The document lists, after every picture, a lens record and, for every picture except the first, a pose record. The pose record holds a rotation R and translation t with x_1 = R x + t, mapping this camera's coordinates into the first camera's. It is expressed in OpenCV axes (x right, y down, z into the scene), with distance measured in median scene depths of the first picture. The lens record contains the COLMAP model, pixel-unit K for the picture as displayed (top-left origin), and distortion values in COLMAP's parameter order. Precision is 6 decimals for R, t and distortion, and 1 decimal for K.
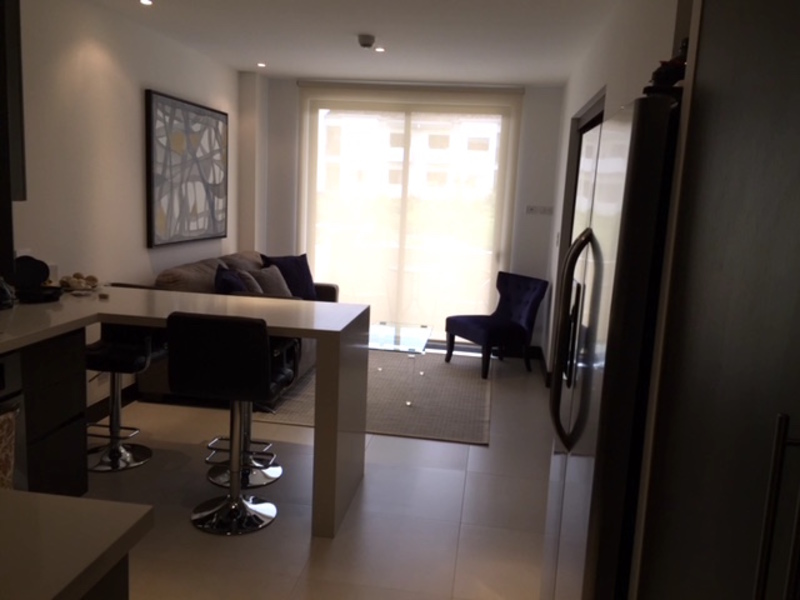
lens RADIAL K [[678.7, 0, 396.7], [0, 678.7, 302.5], [0, 0, 1]] dist [0.046148, -0.063437]
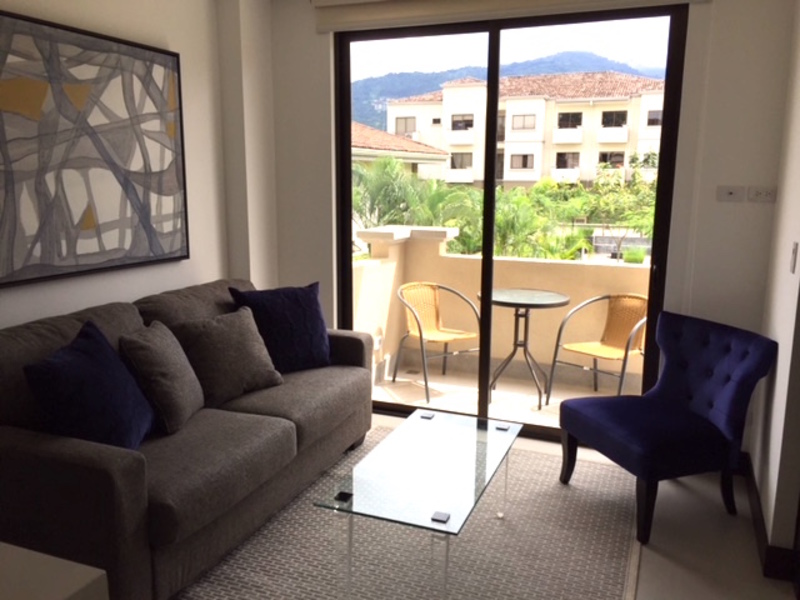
lens RADIAL K [[678.7, 0, 394.5], [0, 678.7, 291.8], [0, 0, 1]] dist [0.046148, -0.063437]
pose [[0.966872, -0.006865, -0.255170, 0.091500], [0.006607, 0.999976, -0.001869, -0.067979], [0.255177, 0.000121, 0.966894, 0.488372]]
